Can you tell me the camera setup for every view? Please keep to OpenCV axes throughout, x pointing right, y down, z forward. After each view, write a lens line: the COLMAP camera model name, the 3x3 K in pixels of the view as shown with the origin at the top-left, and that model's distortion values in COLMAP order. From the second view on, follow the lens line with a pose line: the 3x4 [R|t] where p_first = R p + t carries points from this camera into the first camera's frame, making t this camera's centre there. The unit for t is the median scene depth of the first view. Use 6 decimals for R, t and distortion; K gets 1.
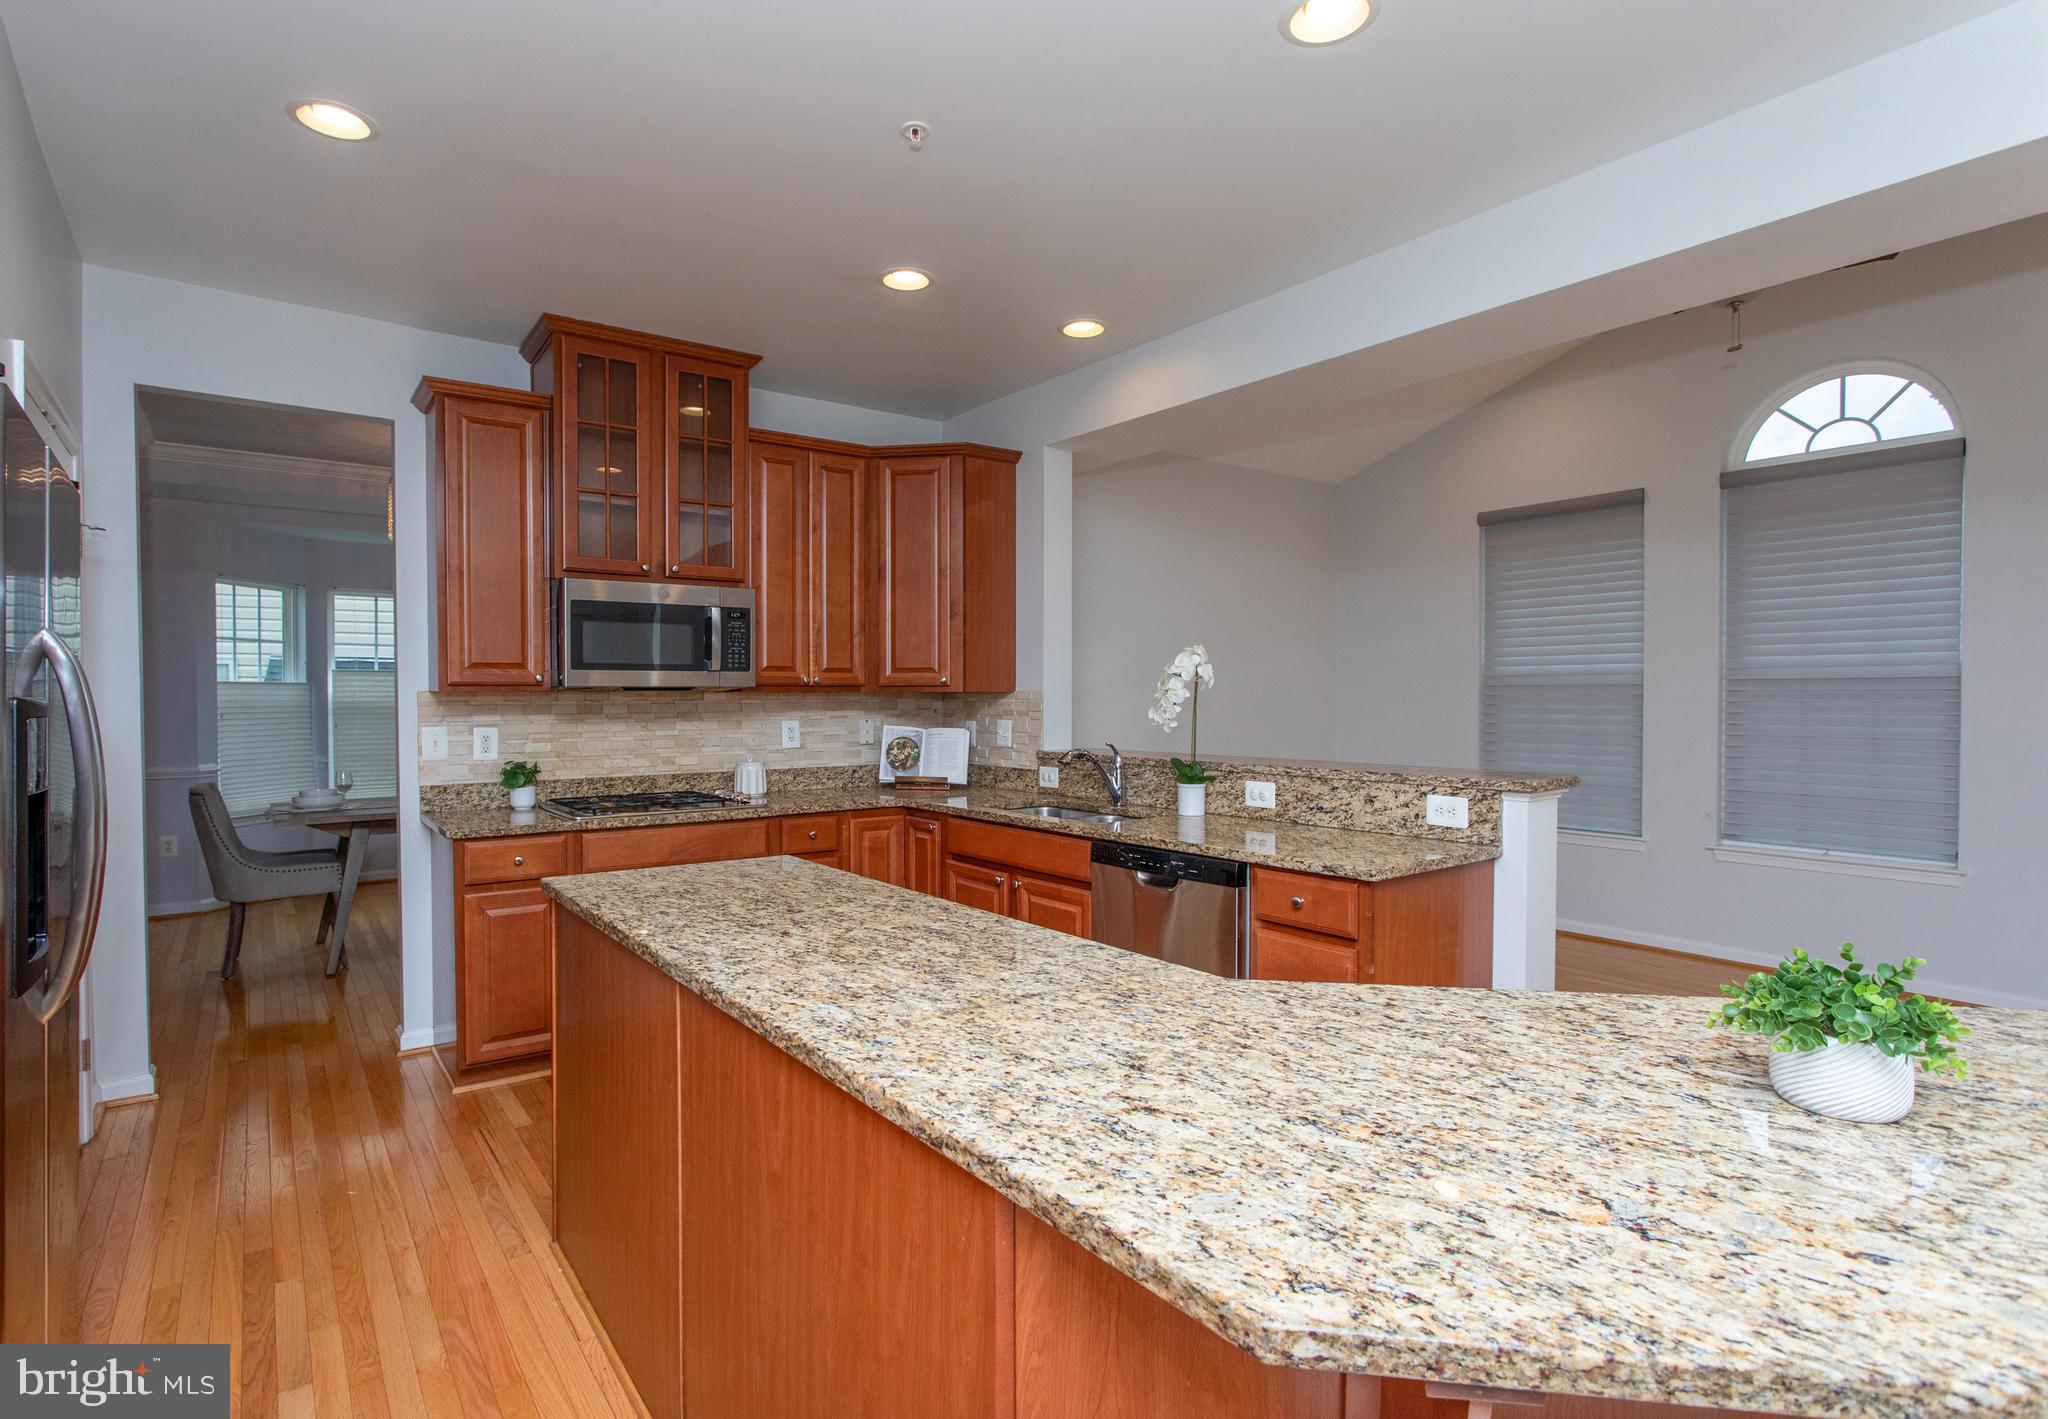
lens RADIAL K [[1002.7, 0, 985.0], [0, 1002.7, 694.9], [0, 0, 1]] dist [-0.012917, 0.001956]
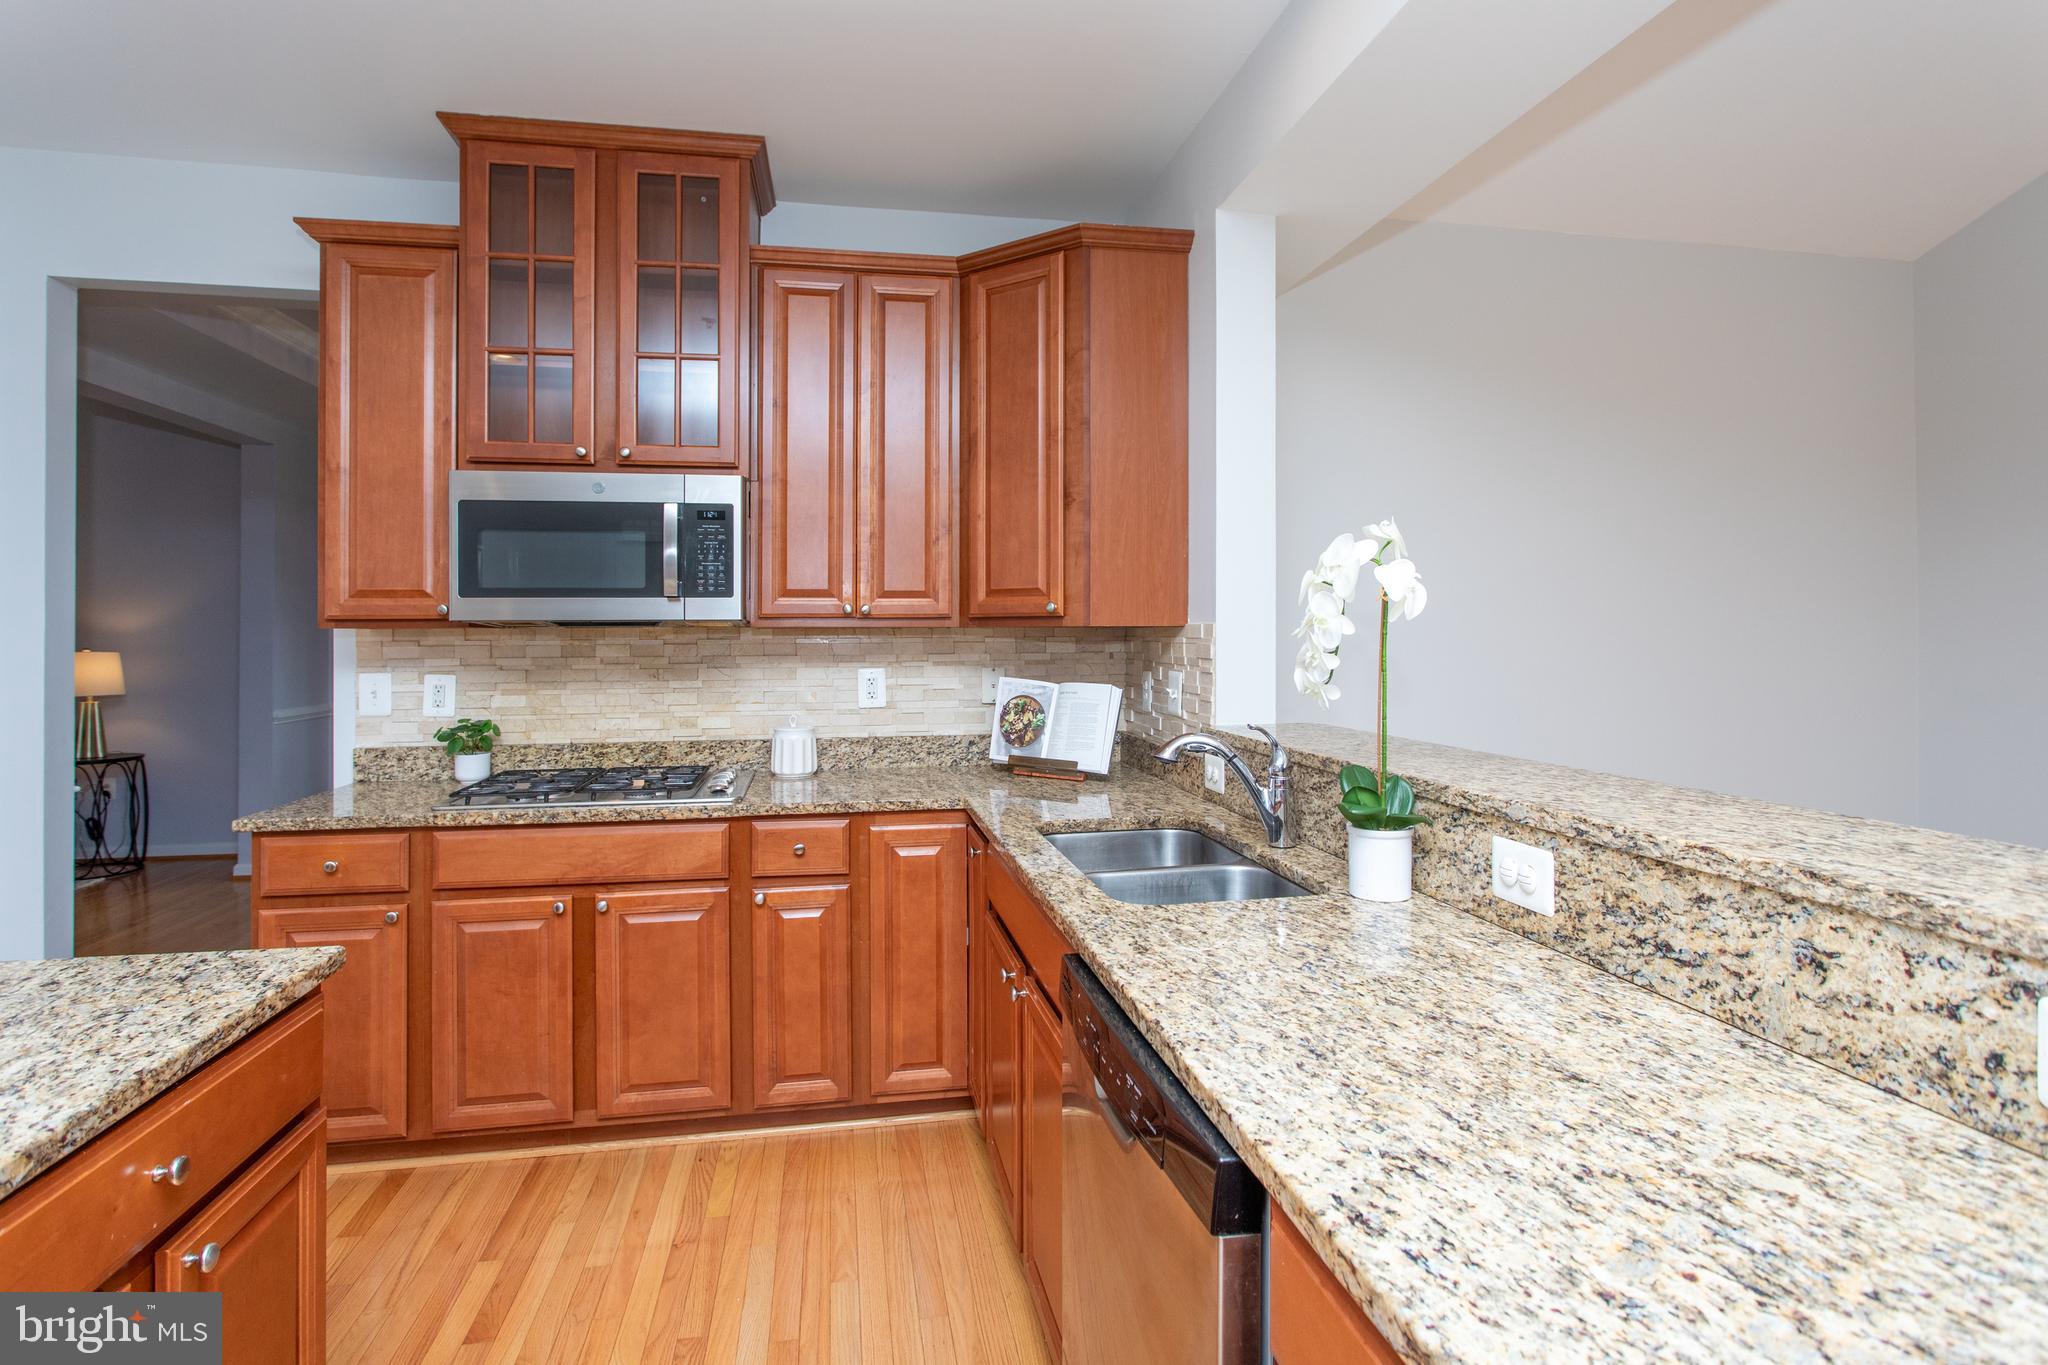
lens RADIAL K [[999.2, 0, 1014.9], [0, 999.2, 622.0], [0, 0, 1]] dist [-0.019892, 0.004777]
pose [[0.905264, -0.006237, -0.424803, 0.231249], [0.002691, 0.999956, -0.008945, -0.000347], [0.424841, 0.006955, 0.905241, 0.486215]]
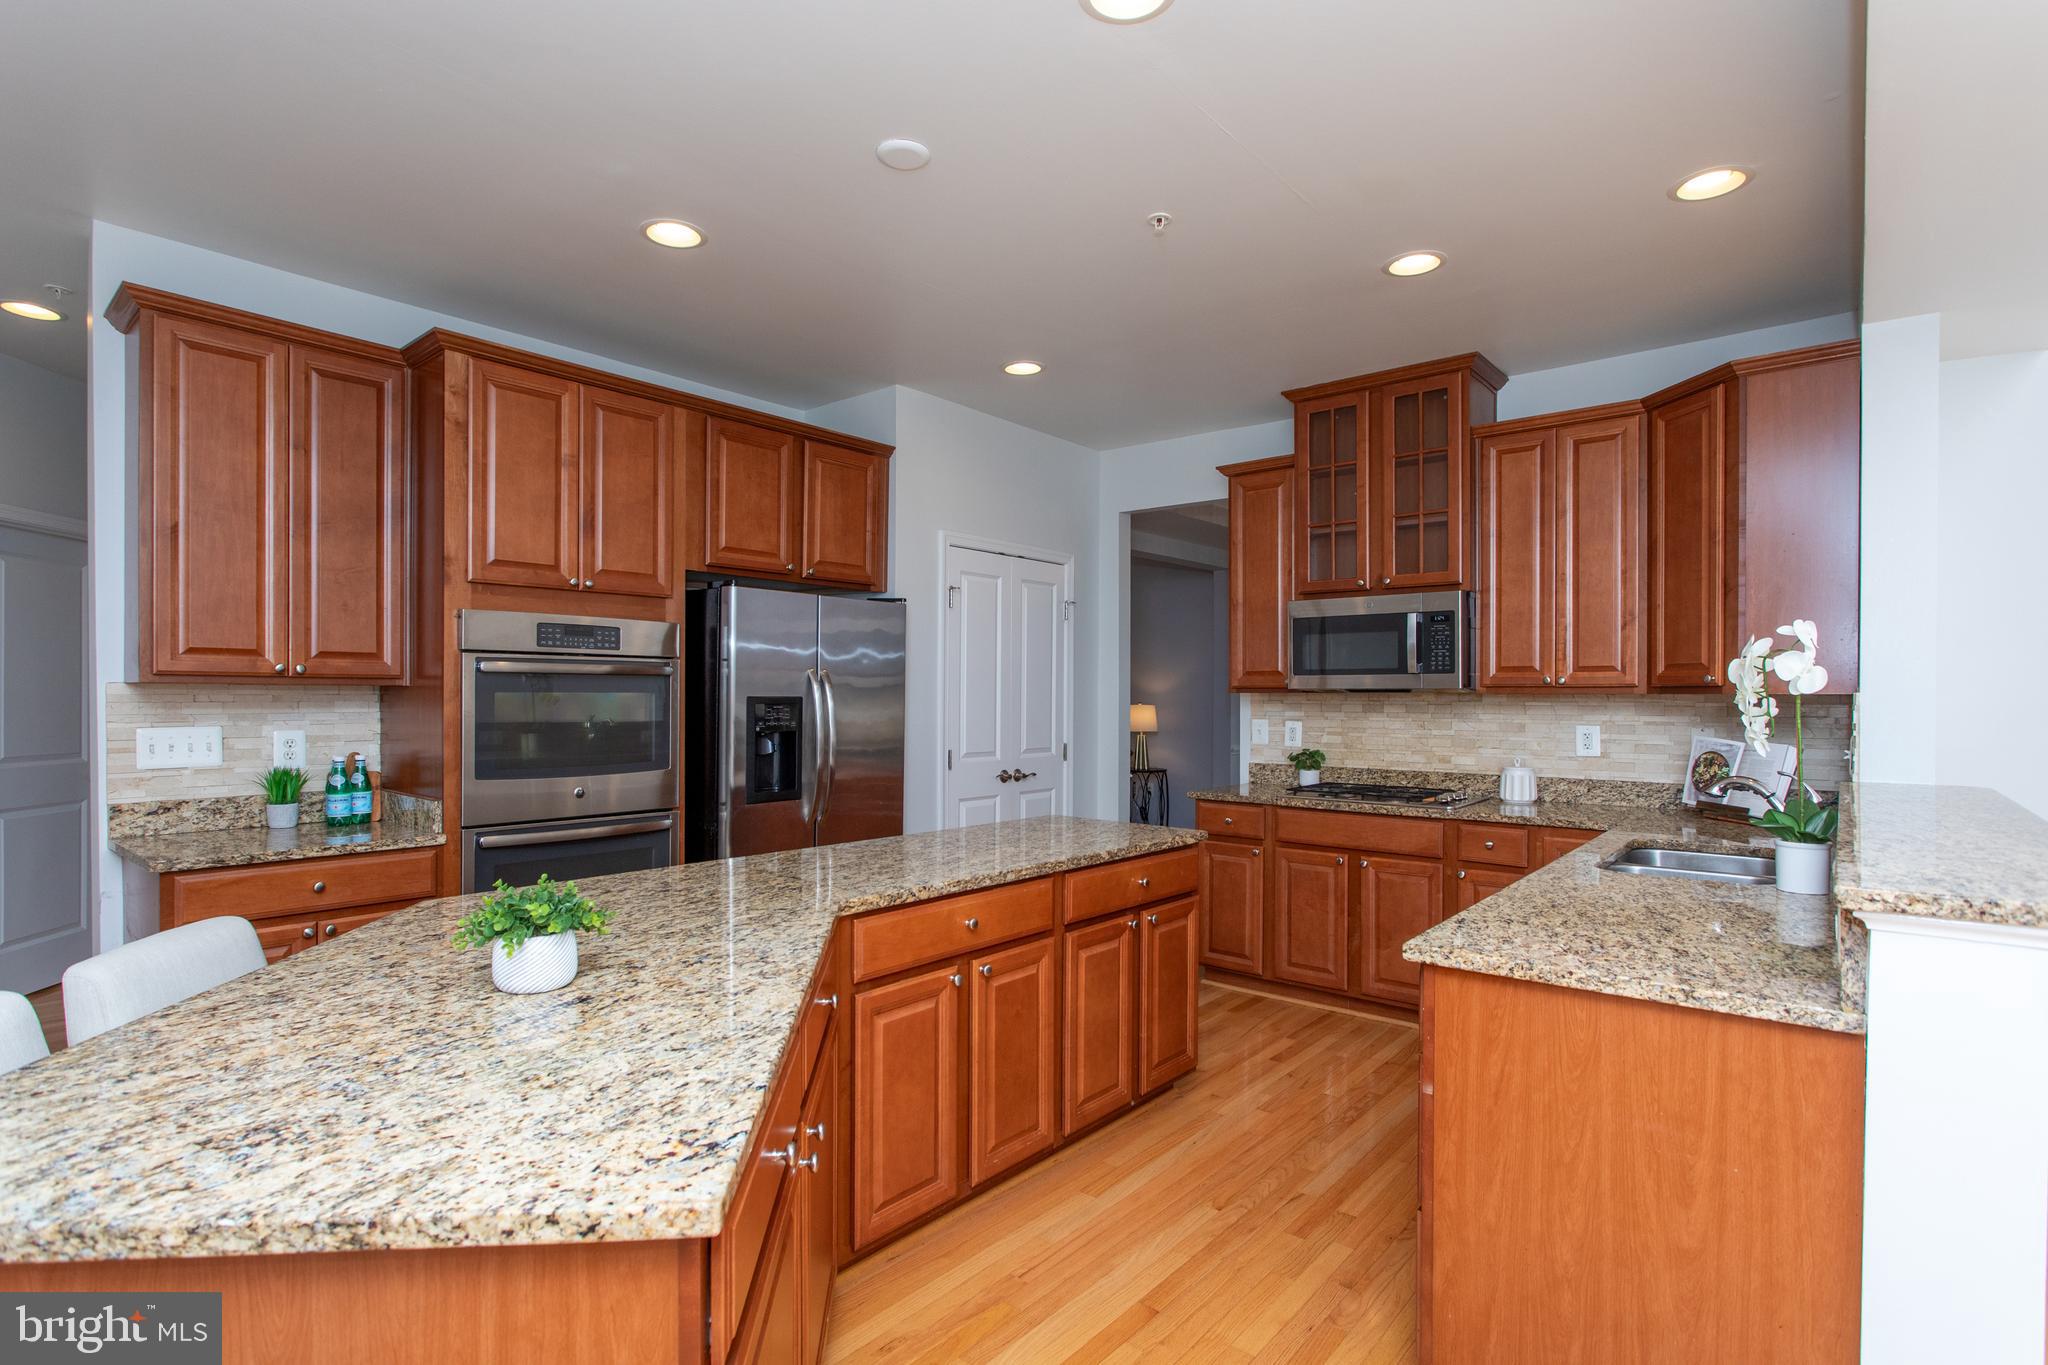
lens RADIAL K [[999.2, 0, 1027.8], [0, 999.2, 690.3], [0, 0, 1]] dist [-0.019892, 0.004777]
pose [[0.253161, -0.000783, -0.967424, 0.639359], [-0.001494, 0.999998, -0.001201, -0.004832], [0.967423, 0.001749, 0.253160, 0.346621]]
